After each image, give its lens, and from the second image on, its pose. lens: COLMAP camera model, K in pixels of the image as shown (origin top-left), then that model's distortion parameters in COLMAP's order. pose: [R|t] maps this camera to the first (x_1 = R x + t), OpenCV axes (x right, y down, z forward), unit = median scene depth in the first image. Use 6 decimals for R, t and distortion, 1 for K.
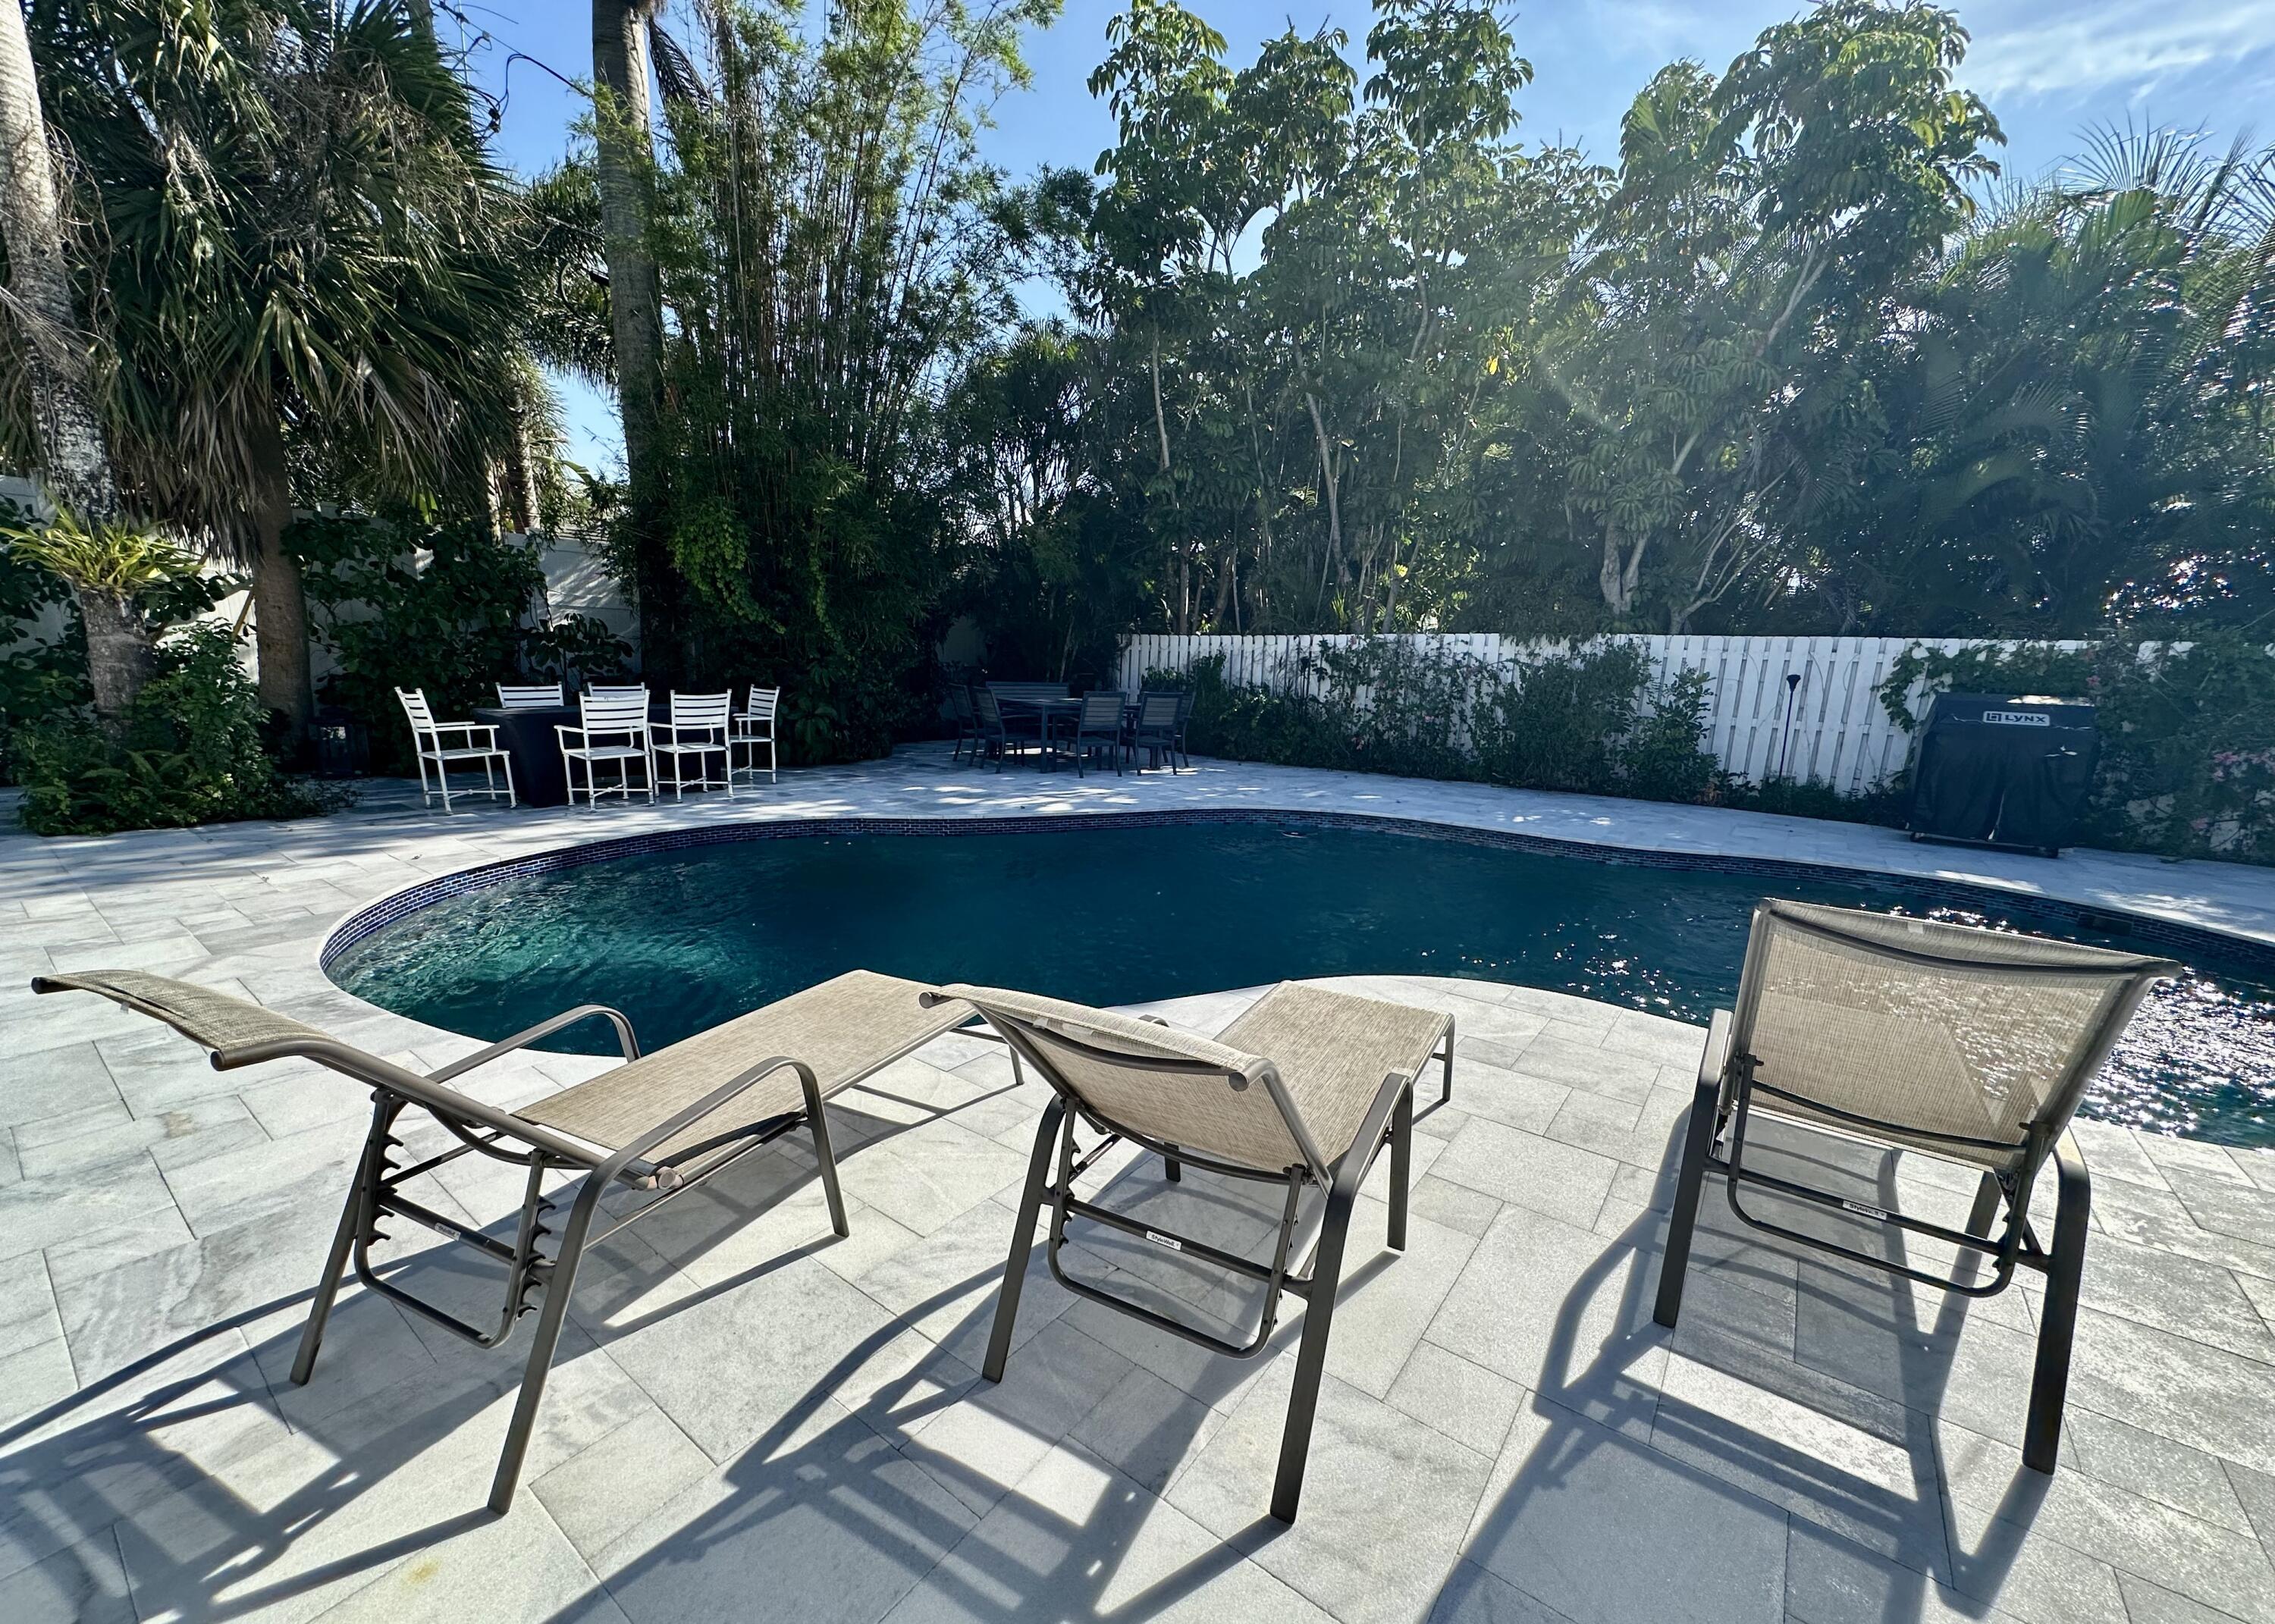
lens RADIAL K [[910.6, 0, 1137.0], [0, 910.6, 845.8], [0, 0, 1]] dist [-0.002232, -0.000290]
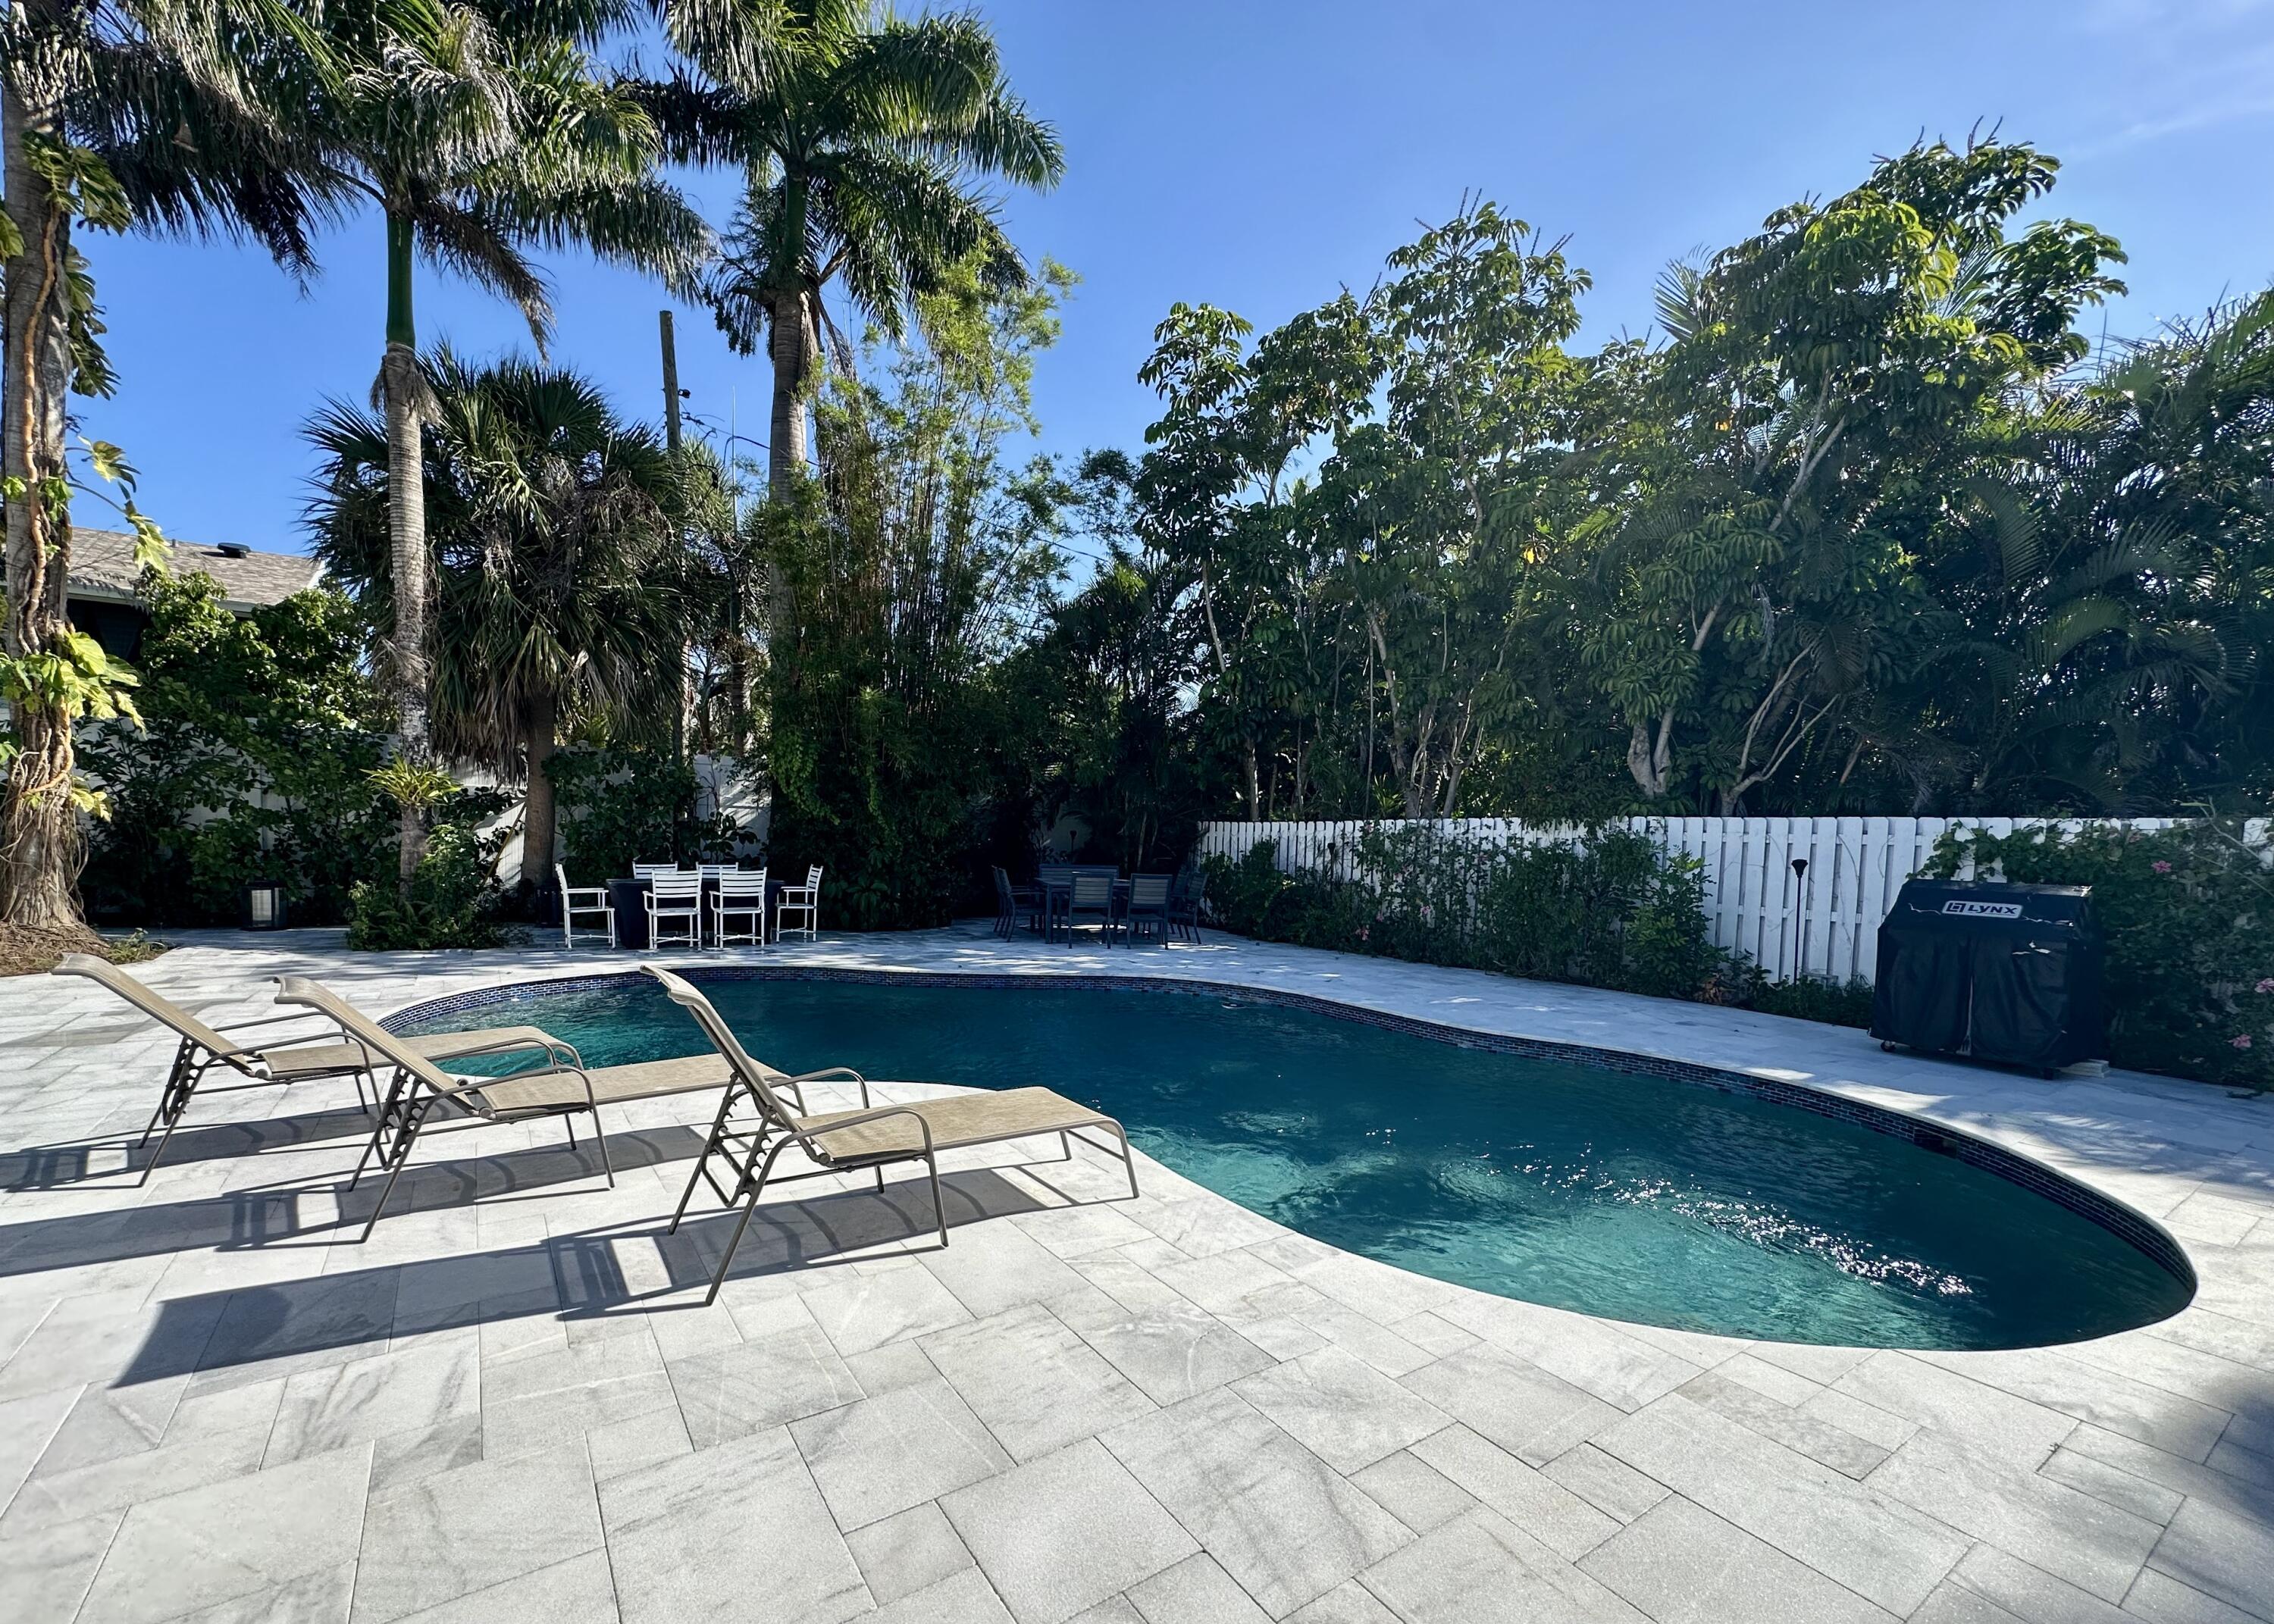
lens RADIAL K [[947.2, 0, 1083.3], [0, 947.2, 884.9], [0, 0, 1]] dist [-0.001545, -0.000191]
pose [[0.936370, 0.012526, -0.350791, 0.366614], [-0.068510, 0.986665, -0.147644, 0.019990], [0.344264, 0.162283, 0.924742, -0.088529]]
